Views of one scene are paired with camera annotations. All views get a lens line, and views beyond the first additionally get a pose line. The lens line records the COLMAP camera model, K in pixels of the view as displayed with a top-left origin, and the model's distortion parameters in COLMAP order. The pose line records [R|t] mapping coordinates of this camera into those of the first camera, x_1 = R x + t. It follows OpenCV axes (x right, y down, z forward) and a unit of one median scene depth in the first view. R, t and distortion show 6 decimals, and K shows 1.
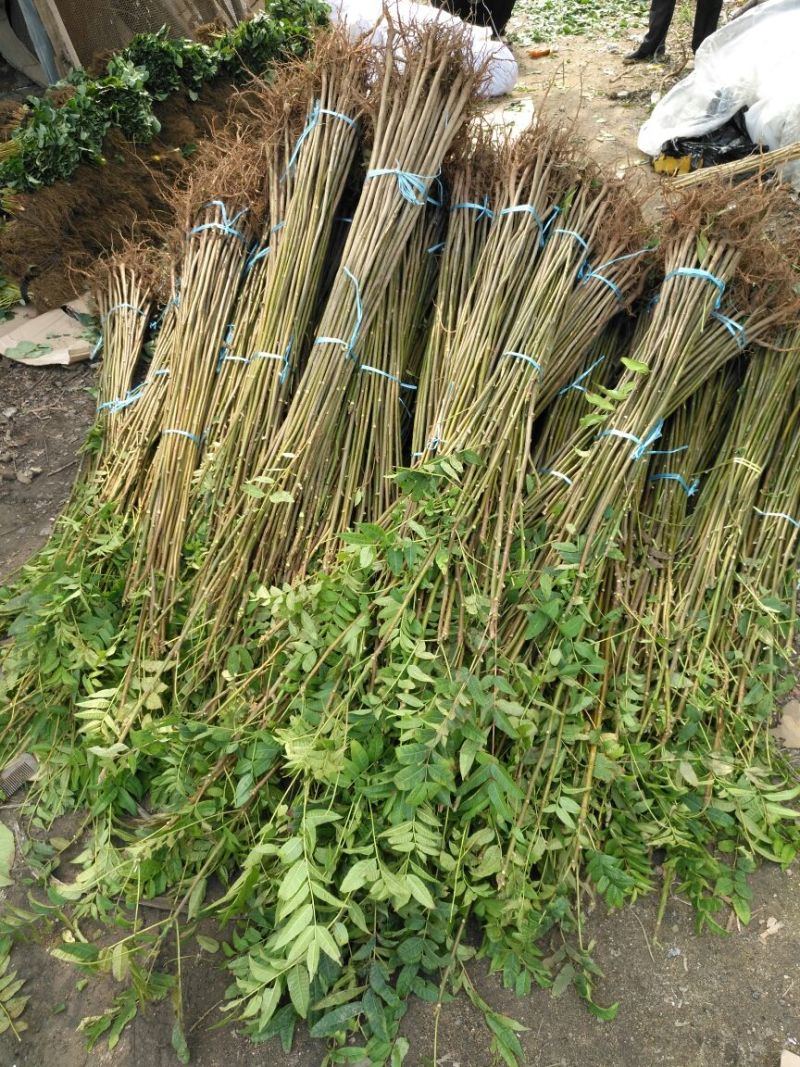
lens RADIAL K [[845.3, 0, 408.5], [0, 845.3, 522.3], [0, 0, 1]] dist [-0.006566, 0.041471]
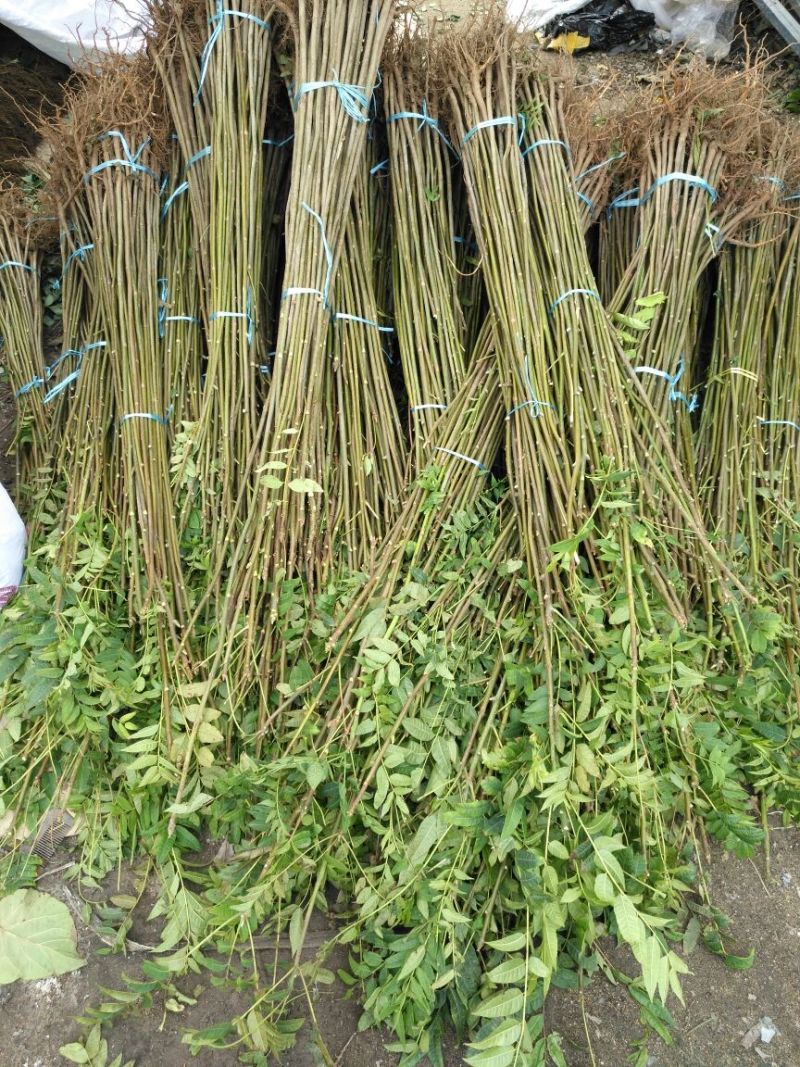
lens RADIAL K [[845.3, 0, 402.3], [0, 845.3, 520.7], [0, 0, 1]] dist [-0.006566, 0.041471]
pose [[0.978696, -0.147841, 0.142469, -0.146842], [0.130591, 0.983691, 0.123686, -0.071343], [-0.158431, -0.102446, 0.982041, 0.082141]]
